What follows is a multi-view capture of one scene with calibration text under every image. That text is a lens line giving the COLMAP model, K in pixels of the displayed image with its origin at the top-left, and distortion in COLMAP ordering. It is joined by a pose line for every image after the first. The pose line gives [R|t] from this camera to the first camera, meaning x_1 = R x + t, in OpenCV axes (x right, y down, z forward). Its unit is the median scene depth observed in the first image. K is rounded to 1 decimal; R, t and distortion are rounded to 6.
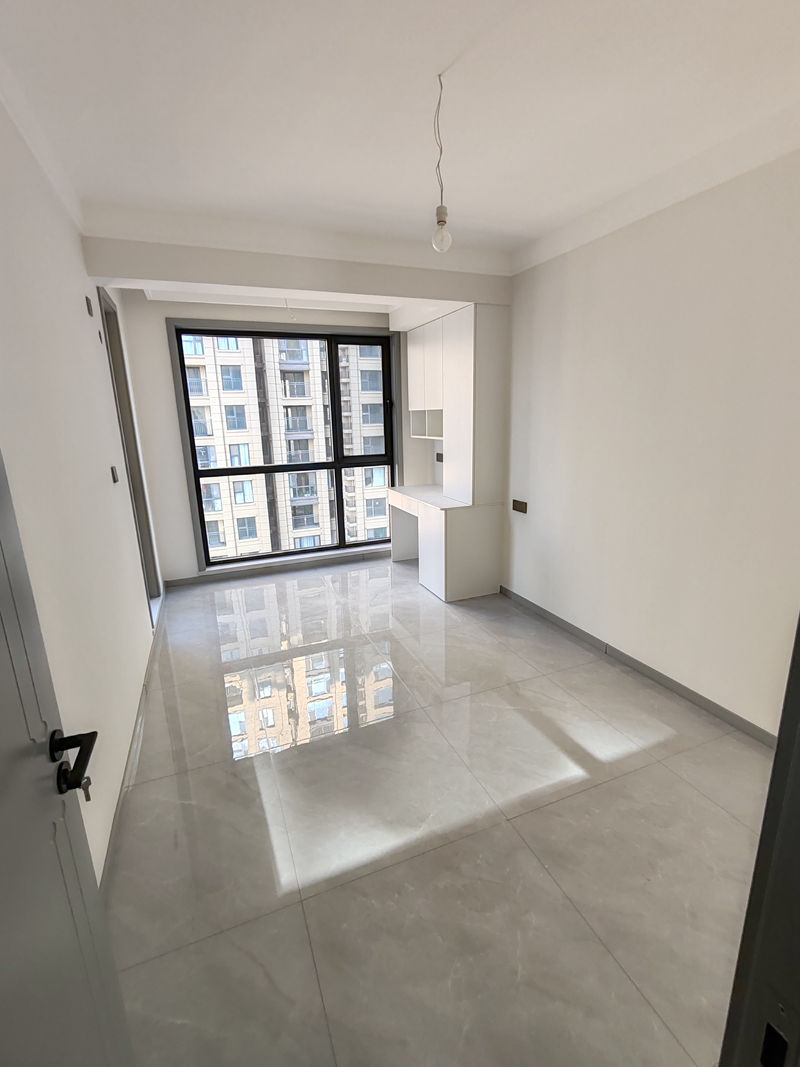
lens RADIAL K [[477.1, 0, 401.6], [0, 477.1, 530.0], [0, 0, 1]] dist [-0.005010, 0.000046]
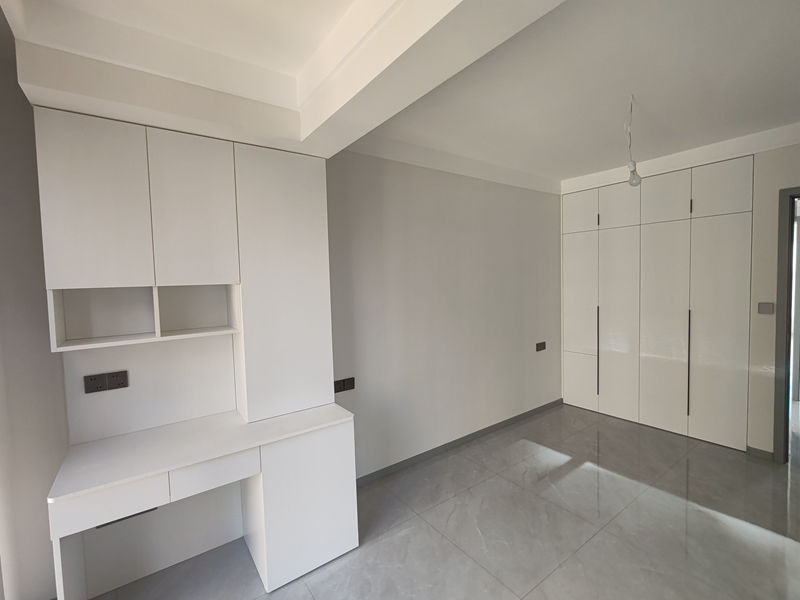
lens RADIAL K [[357.7, 0, 400.0], [0, 357.7, 300.0], [0, 0, 1]] dist [-0.005010, 0.000046]
pose [[-0.239721, -0.032591, 0.970295, -0.735234], [0.249905, 0.963686, 0.094111, -0.409643], [-0.938127, 0.265041, -0.222871, 1.642934]]
